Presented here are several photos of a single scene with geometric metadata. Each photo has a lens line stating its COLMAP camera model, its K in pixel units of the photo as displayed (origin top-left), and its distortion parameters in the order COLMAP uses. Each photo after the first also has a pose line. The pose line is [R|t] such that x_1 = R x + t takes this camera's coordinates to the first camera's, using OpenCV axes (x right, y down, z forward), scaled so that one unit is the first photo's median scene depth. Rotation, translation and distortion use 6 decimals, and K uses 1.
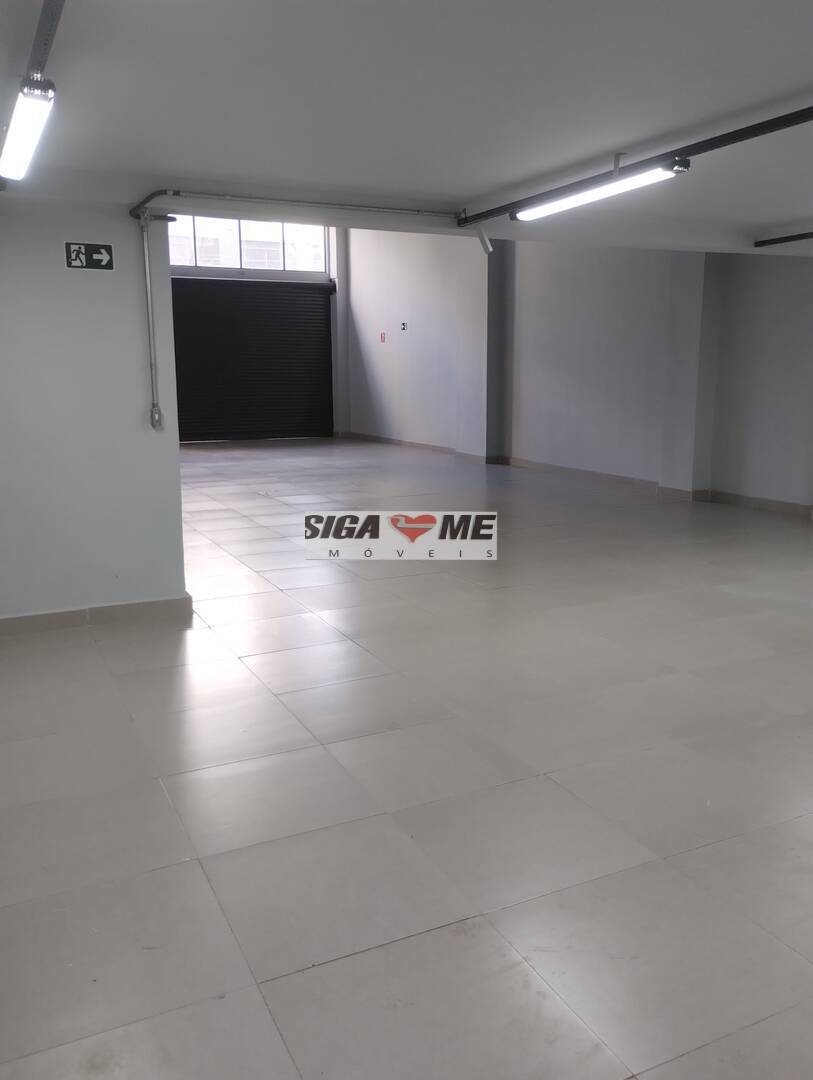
lens RADIAL K [[894.8, 0, 413.3], [0, 894.8, 536.0], [0, 0, 1]] dist [0.042048, -0.001761]
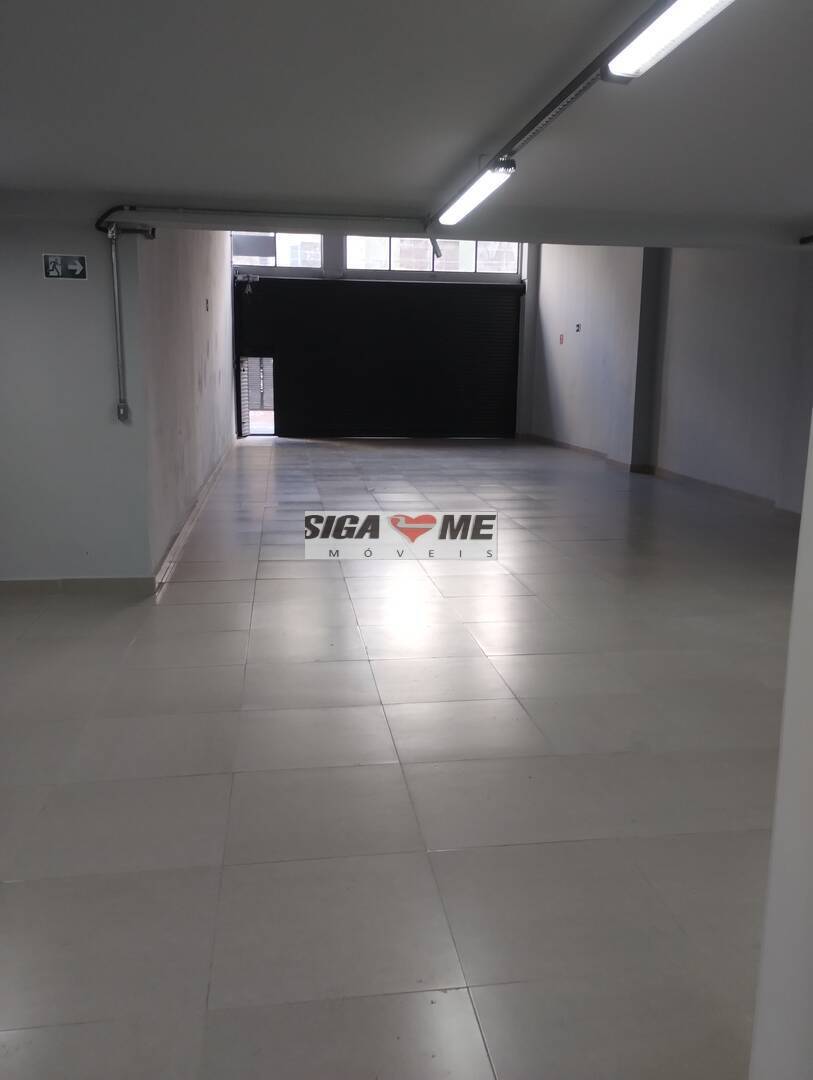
lens RADIAL K [[894.8, 0, 413.3], [0, 894.8, 536.0], [0, 0, 1]] dist [0.042048, -0.001761]
pose [[0.954048, 0.071893, -0.290902, 0.149187], [-0.071922, 0.997354, 0.010608, -0.006684], [0.290895, 0.010802, 0.956694, 0.019088]]
